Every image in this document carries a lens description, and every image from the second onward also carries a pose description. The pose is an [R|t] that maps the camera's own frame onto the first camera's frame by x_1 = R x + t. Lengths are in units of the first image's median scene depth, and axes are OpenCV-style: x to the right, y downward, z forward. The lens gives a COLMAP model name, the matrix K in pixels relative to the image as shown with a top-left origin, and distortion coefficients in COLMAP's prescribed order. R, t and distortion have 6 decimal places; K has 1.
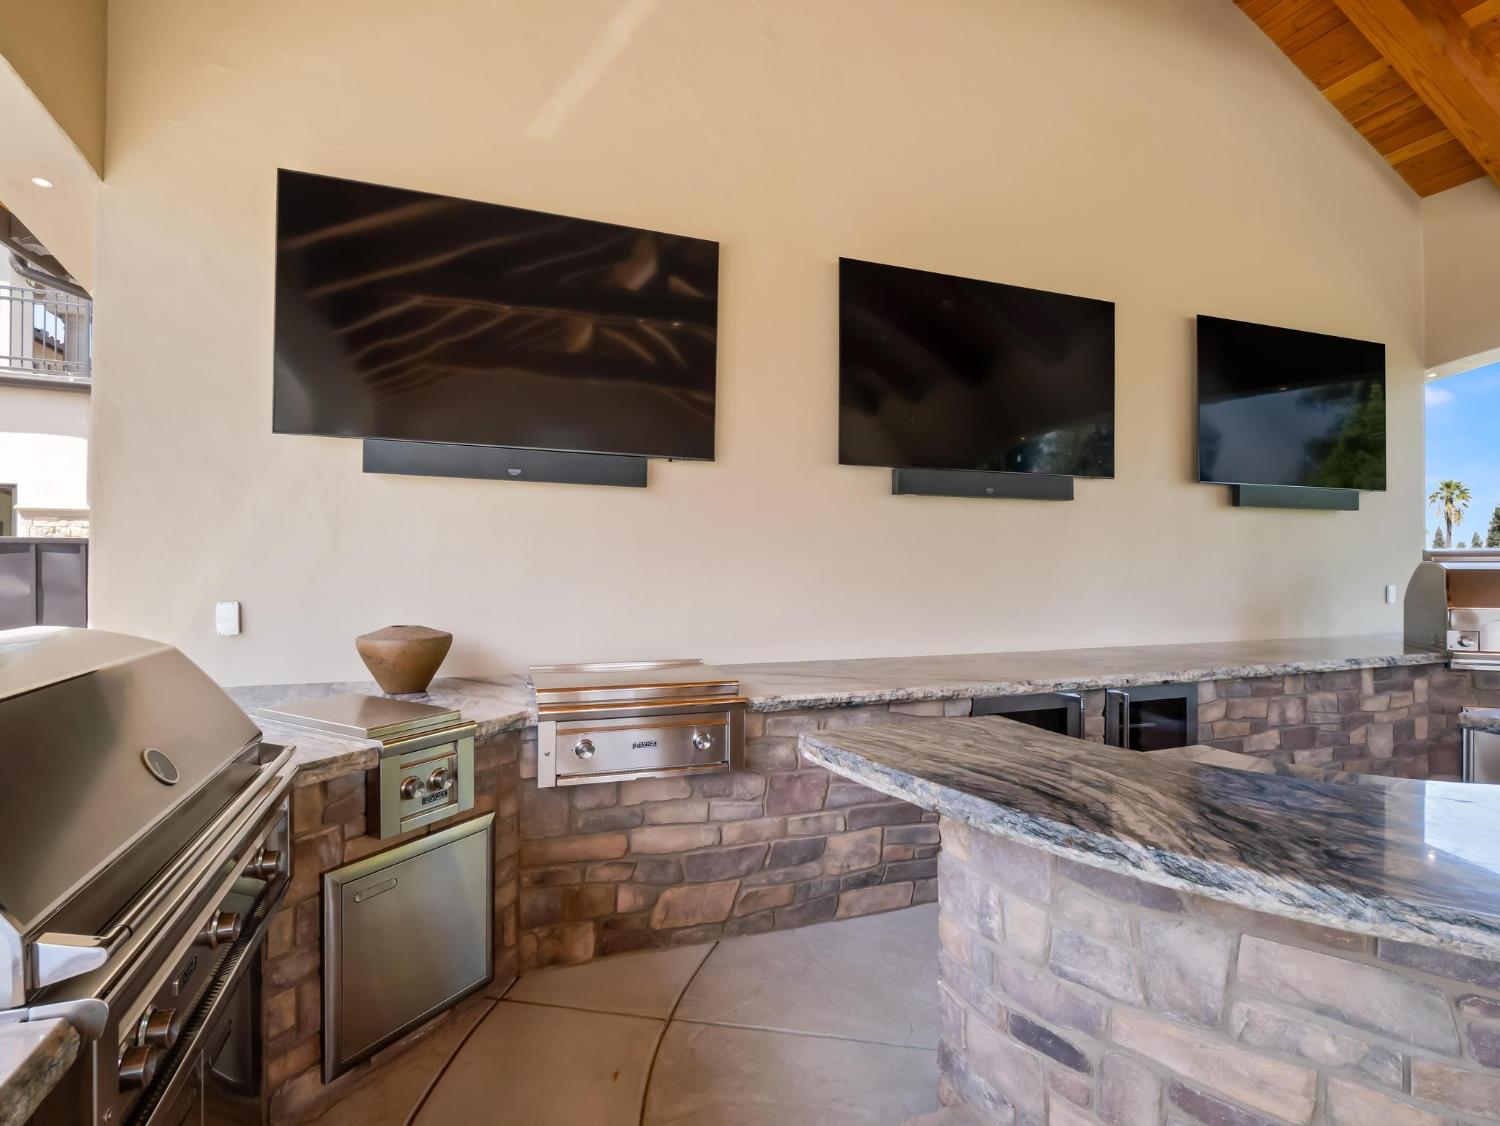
lens RADIAL K [[771.5, 0, 765.4], [0, 771.5, 561.1], [0, 0, 1]] dist [-0.014302, -0.000824]
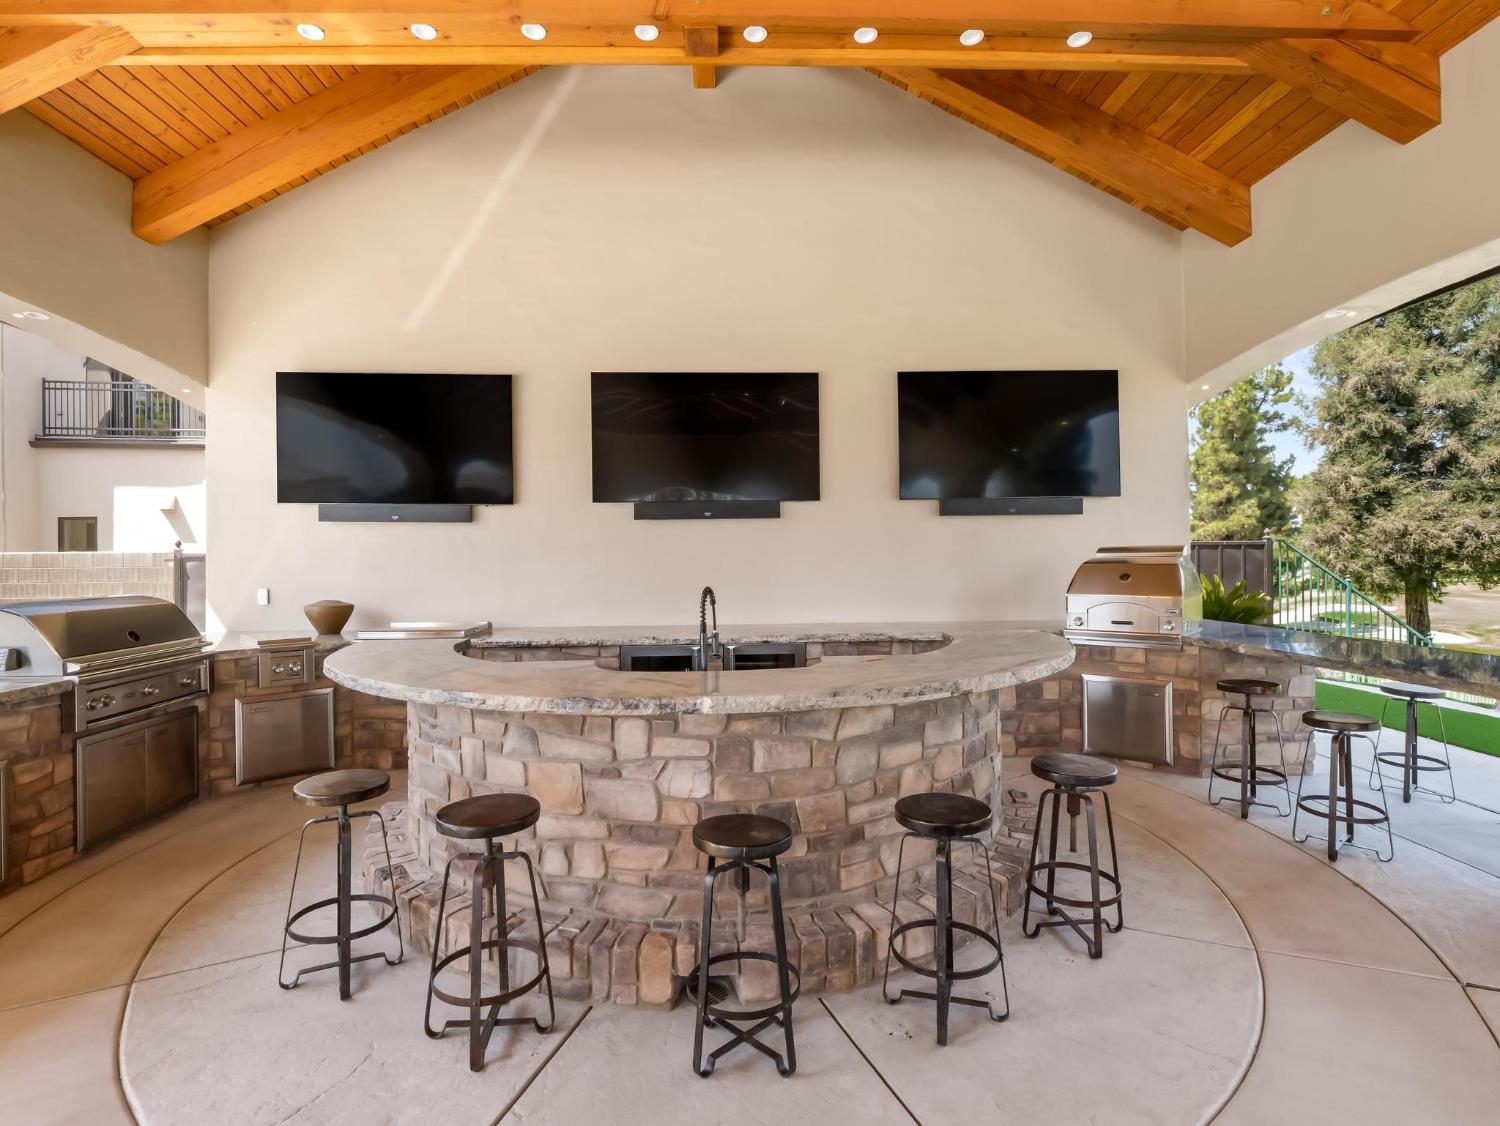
lens RADIAL K [[783.7, 0, 745.4], [0, 783.7, 553.0], [0, 0, 1]] dist [-0.013454, -0.000259]
pose [[0.950818, -0.015193, -0.309377, 1.079946], [0.013718, 0.999882, -0.006943, -0.007141], [0.309446, 0.002357, 0.950914, -0.528244]]
